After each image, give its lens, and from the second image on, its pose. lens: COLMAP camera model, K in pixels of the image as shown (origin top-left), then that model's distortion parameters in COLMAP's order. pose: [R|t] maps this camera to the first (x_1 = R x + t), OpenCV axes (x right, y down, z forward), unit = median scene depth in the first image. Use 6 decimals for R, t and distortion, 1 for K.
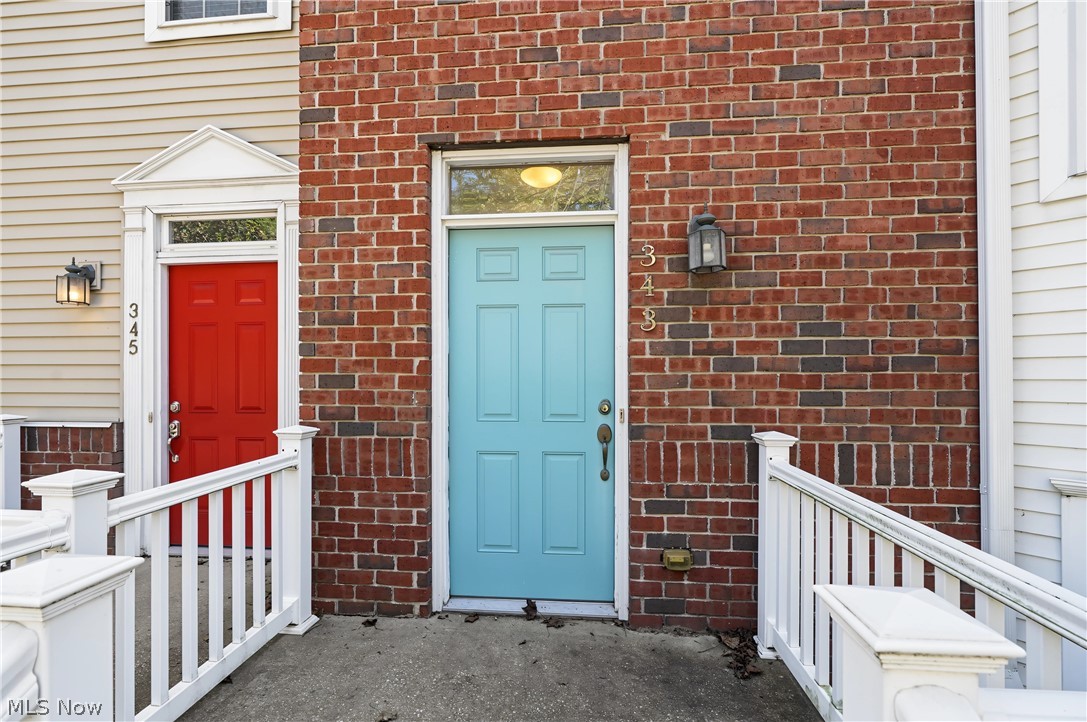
lens RADIAL K [[480.3, 0, 543.5], [0, 480.3, 361.0], [0, 0, 1]] dist [-0.012485, 0.000098]
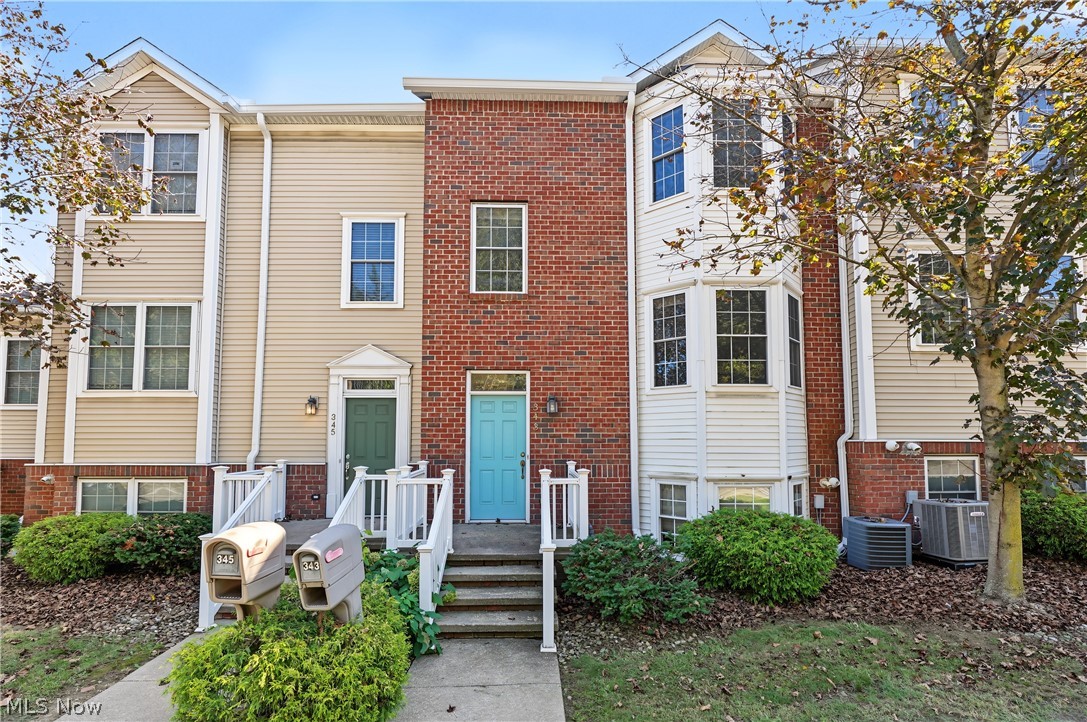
lens RADIAL K [[813.3, 0, 543.5], [0, 813.3, 361.0], [0, 0, 1]] dist [-0.001858, -0.000514]
pose [[0.995265, 0.007538, 0.096906, -0.262261], [-0.002797, 0.998796, -0.048971, -0.260222], [-0.097159, 0.048468, 0.994088, -4.459066]]
